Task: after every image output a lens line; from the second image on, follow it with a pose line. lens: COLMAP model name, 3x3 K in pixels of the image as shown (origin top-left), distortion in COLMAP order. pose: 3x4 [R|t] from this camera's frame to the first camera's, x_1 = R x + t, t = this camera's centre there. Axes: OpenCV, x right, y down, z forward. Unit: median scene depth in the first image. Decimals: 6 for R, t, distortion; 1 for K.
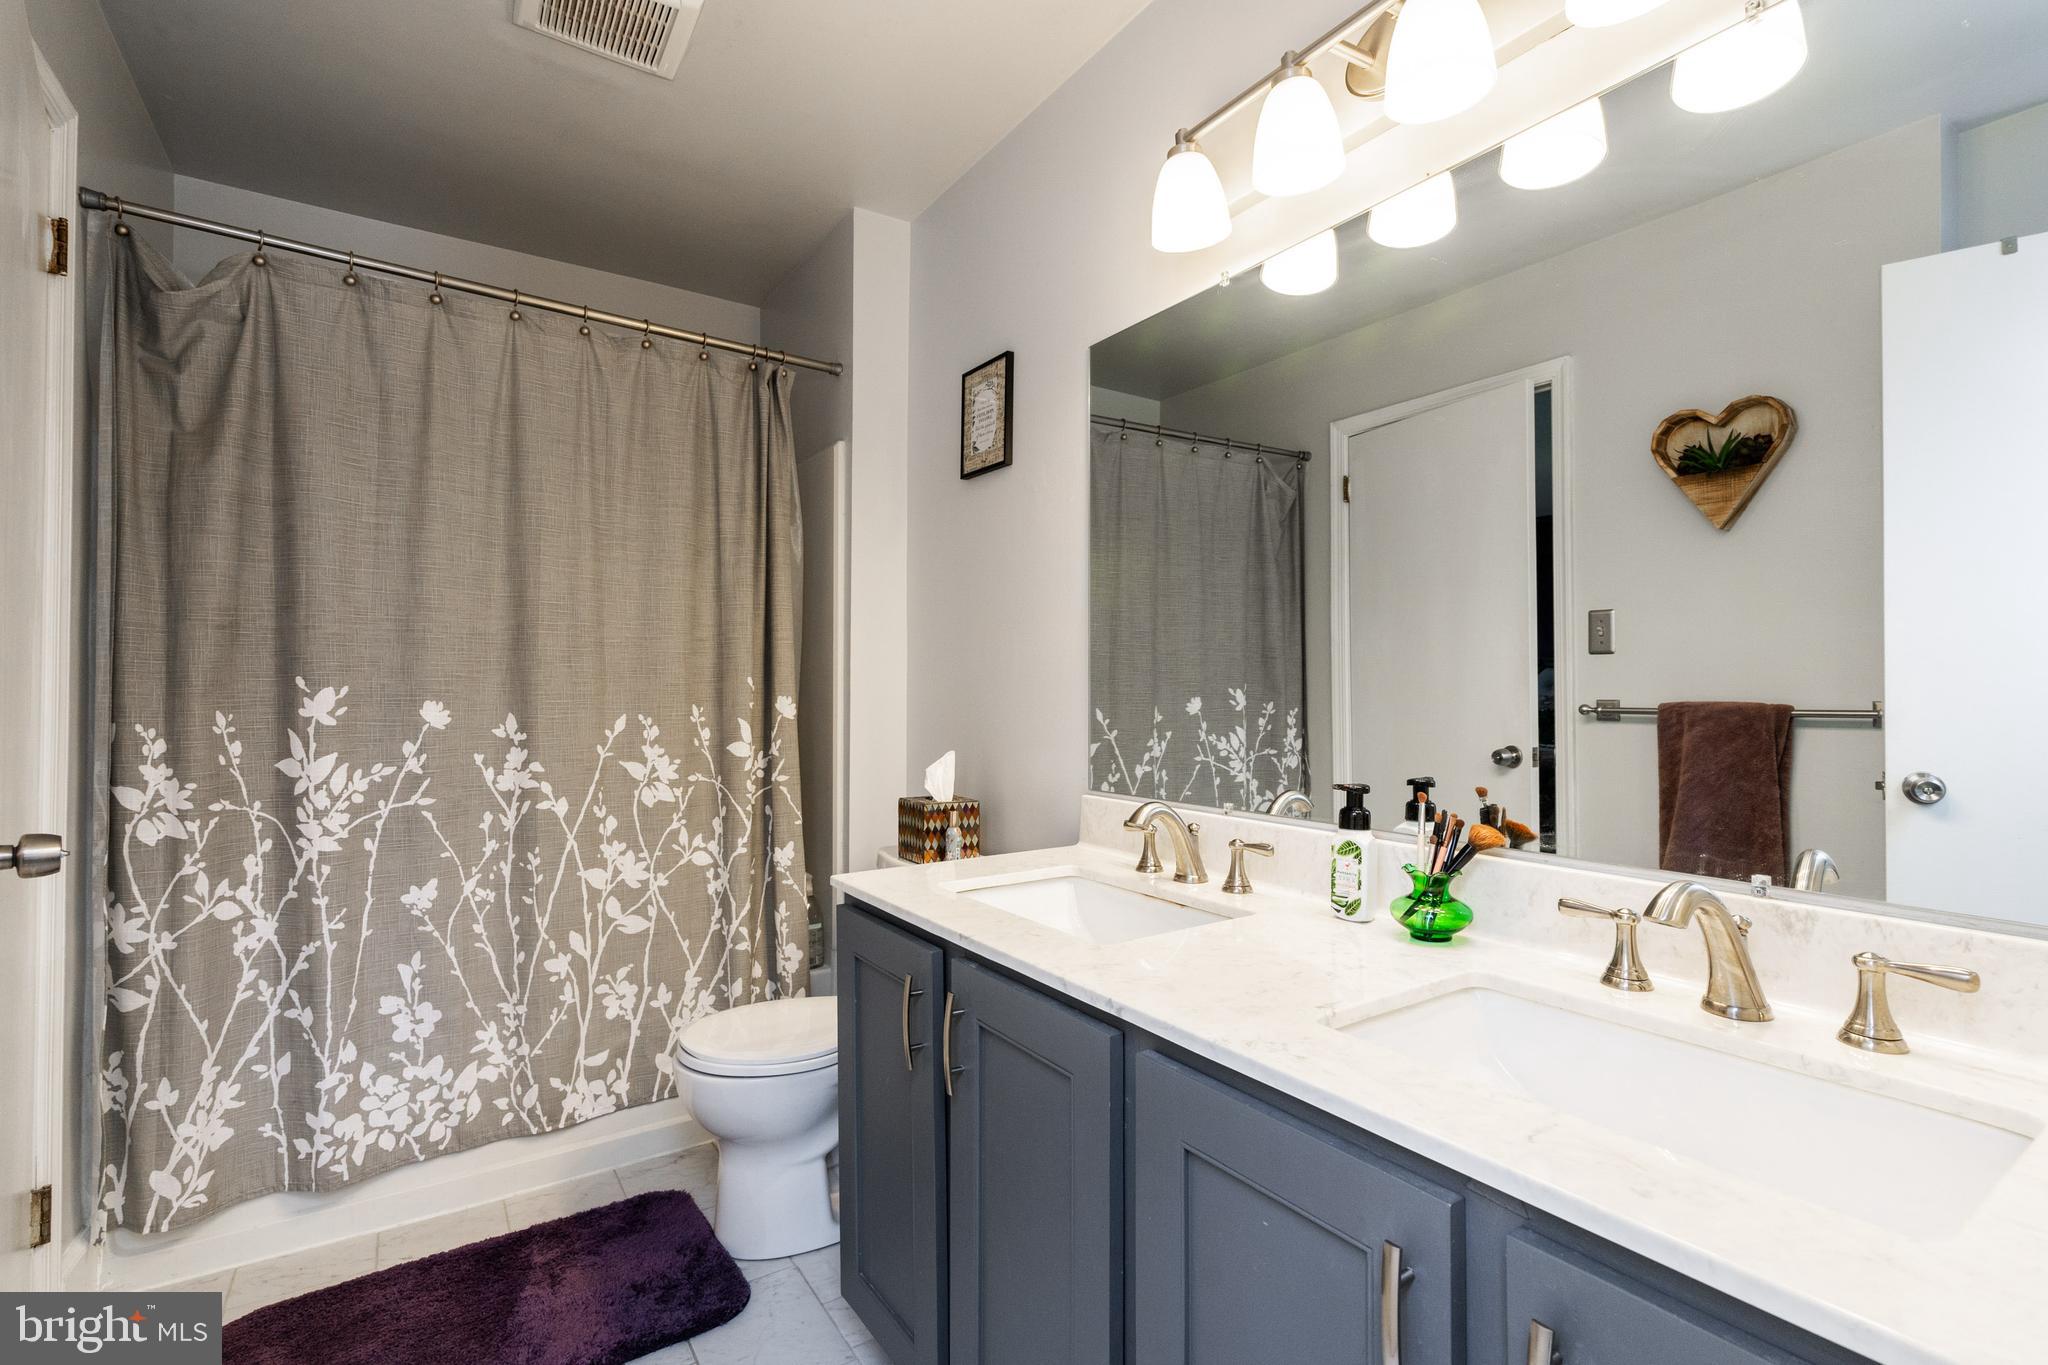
lens RADIAL K [[941.3, 0, 1029.5], [0, 941.3, 685.0], [0, 0, 1]] dist [-0.004148, 0.002219]
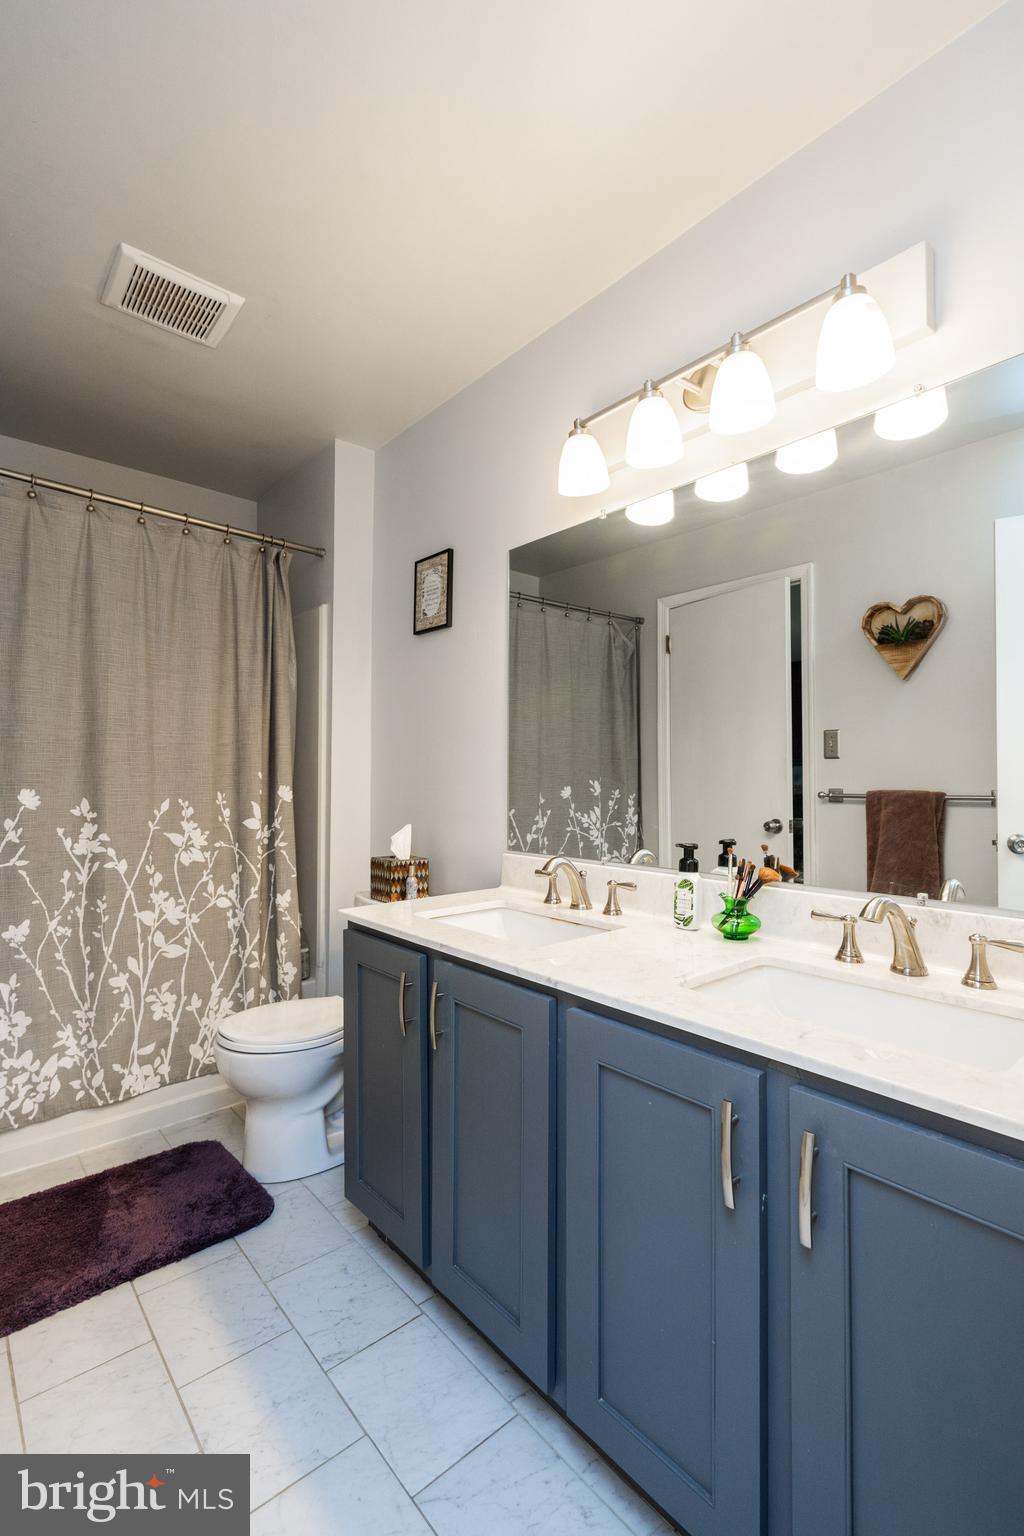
lens RADIAL K [[706.0, 0, 508.3], [0, 706.0, 770.1], [0, 0, 1]] dist [-0.004148, 0.002219]
pose [[0.992712, 0.004361, 0.120430, -0.064681], [-0.003598, 0.999972, -0.006549, -0.006149], [-0.120455, 0.006068, 0.992700, -0.094520]]
